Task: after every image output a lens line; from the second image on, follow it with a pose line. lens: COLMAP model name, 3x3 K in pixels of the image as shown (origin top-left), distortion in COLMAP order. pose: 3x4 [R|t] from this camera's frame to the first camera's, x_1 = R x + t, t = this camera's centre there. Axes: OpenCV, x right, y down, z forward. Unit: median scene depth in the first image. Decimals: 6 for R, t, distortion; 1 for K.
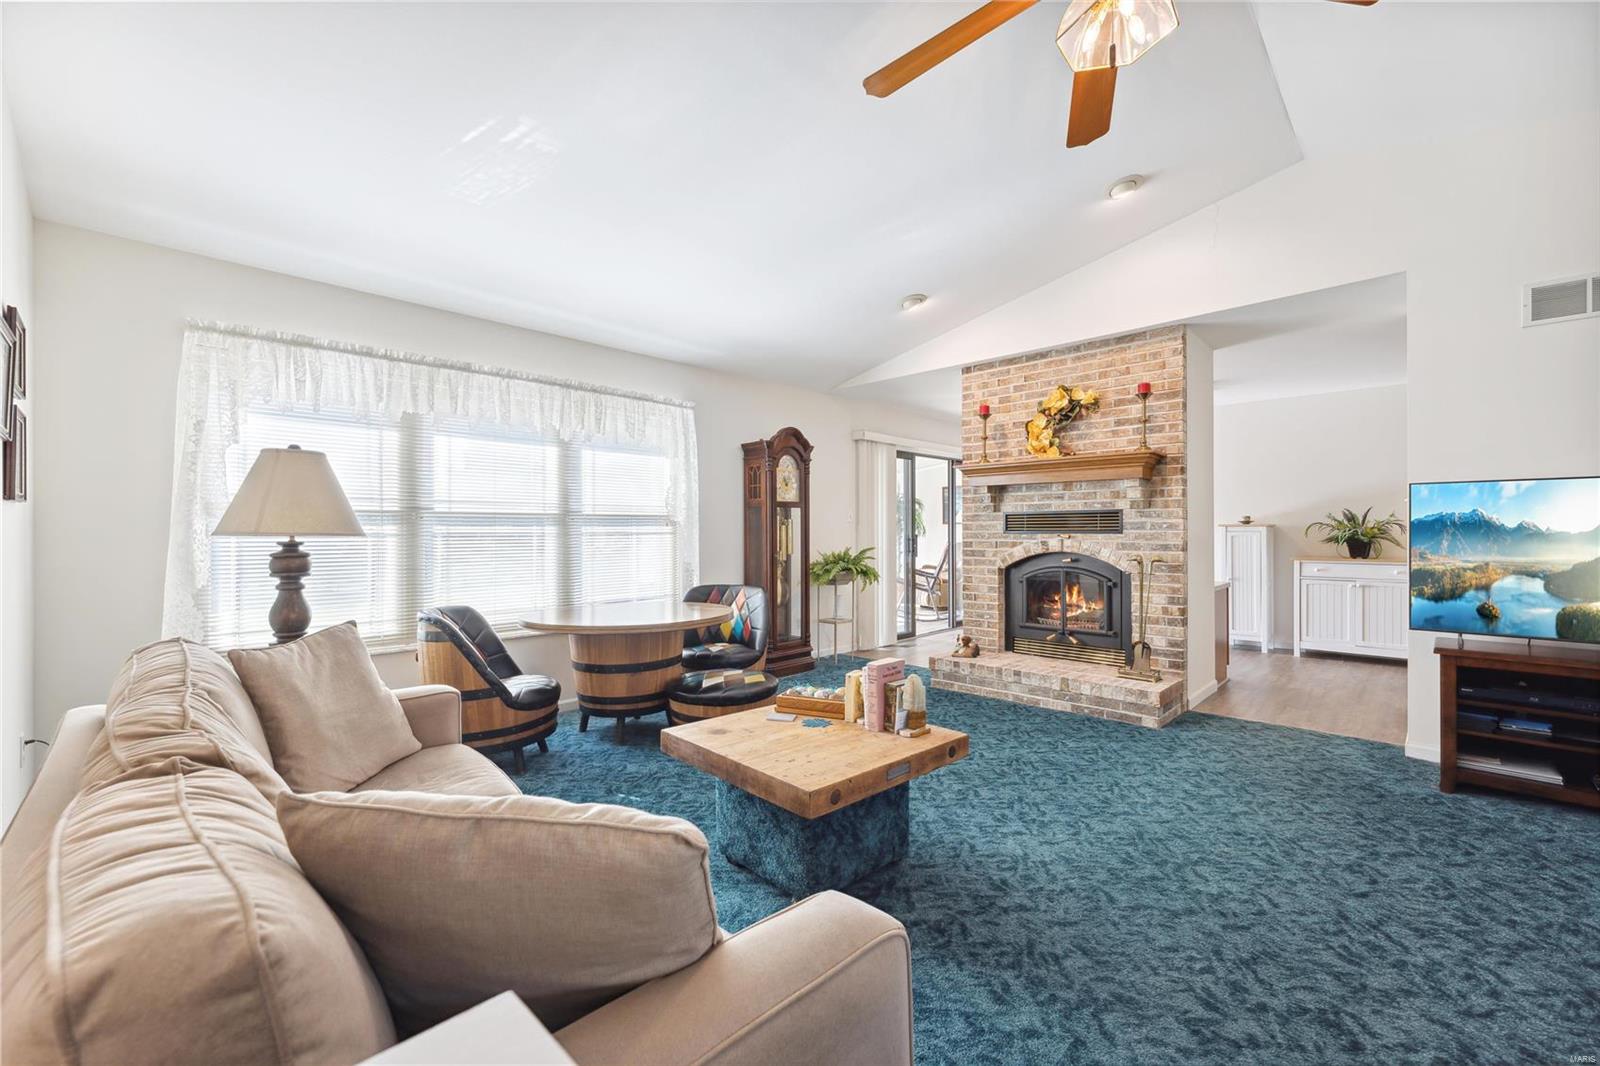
lens RADIAL K [[650.5, 0, 793.9], [0, 650.5, 540.9], [0, 0, 1]] dist [0.000356, -0.000155]
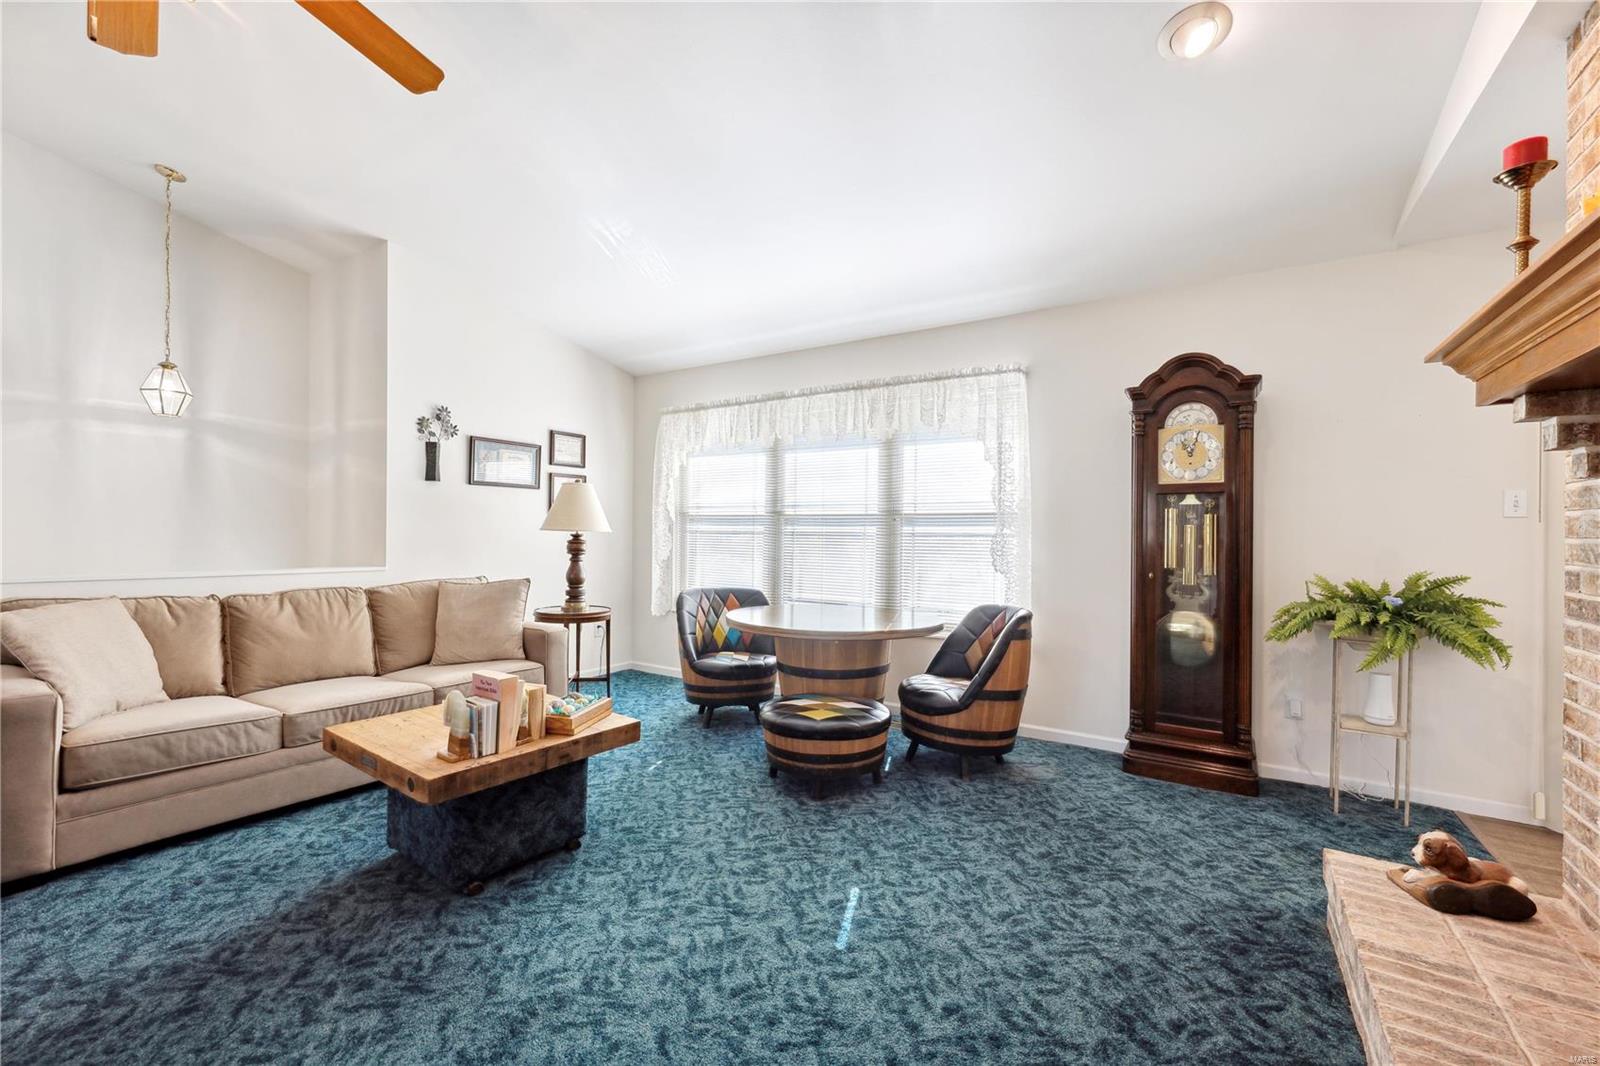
lens RADIAL K [[650.5, 0, 793.9], [0, 650.5, 540.9], [0, 0, 1]] dist [0.000356, -0.000155]
pose [[0.209707, 0.020444, -0.977550, 0.634519], [-0.023926, 0.999589, 0.015772, -0.013339], [0.977471, 0.020081, 0.210110, 0.702340]]
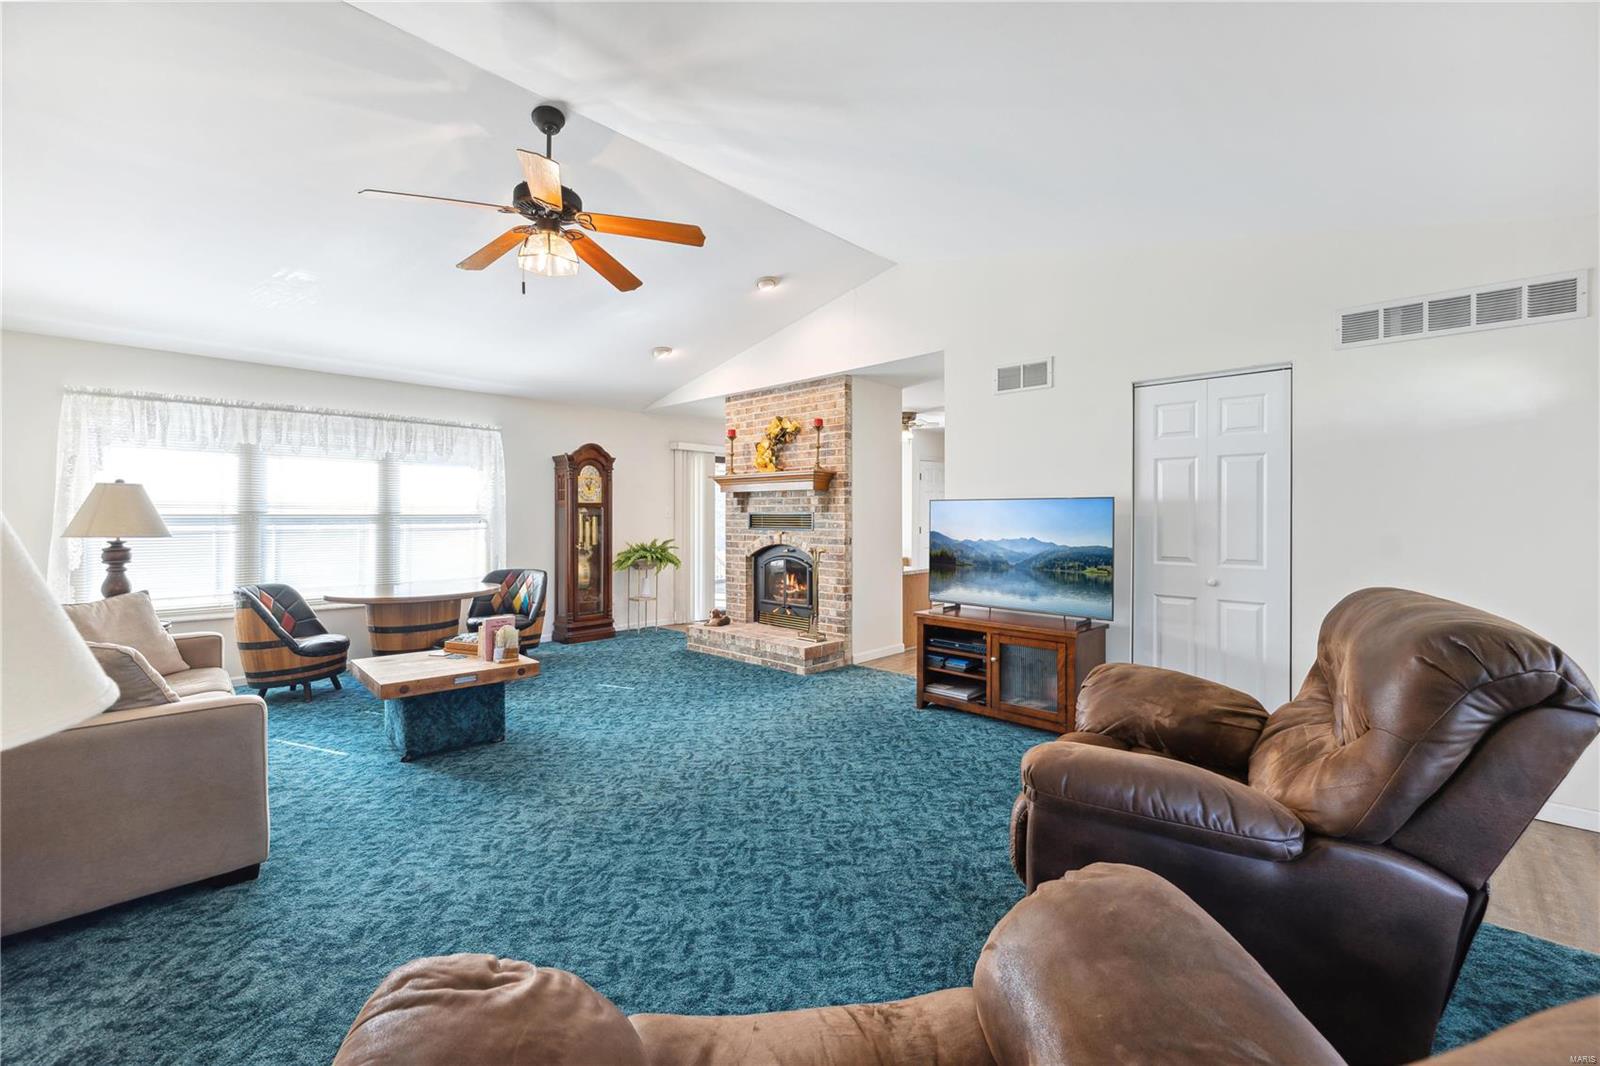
lens RADIAL K [[658.3, 0, 800.7], [0, 658.3, 526.0], [0, 0, 1]] dist [-0.000493, -0.000209]
pose [[0.999850, 0.003274, 0.016986, 0.492114], [-0.003297, 0.999994, 0.001347, -0.024838], [-0.016982, -0.001403, 0.999855, -0.356753]]
